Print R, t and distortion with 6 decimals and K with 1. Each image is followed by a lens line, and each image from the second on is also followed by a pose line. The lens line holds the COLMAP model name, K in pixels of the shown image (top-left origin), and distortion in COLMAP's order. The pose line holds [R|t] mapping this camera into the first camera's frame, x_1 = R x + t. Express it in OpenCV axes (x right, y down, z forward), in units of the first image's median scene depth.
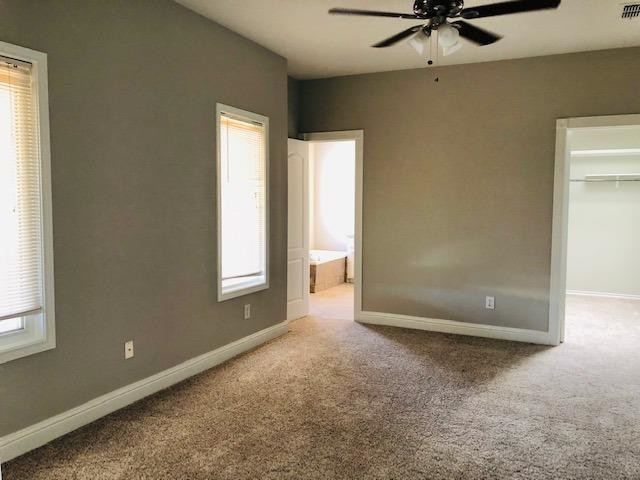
lens RADIAL K [[531.3, 0, 320.0], [0, 531.3, 240.0], [0, 0, 1]] dist [0.033802, -0.003843]
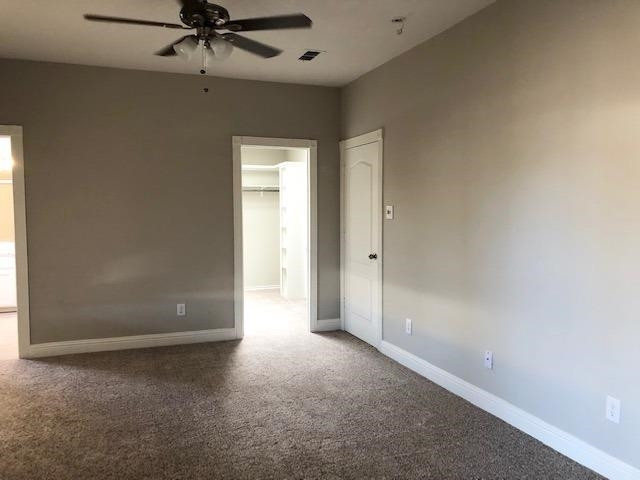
lens RADIAL K [[531.3, 0, 320.0], [0, 531.3, 240.0], [0, 0, 1]] dist [0.033802, -0.003843]
pose [[0.696496, -0.056782, 0.715310, -0.248204], [0.064341, 0.997791, 0.016556, -0.016882], [-0.714670, 0.034493, 0.698611, 0.113342]]
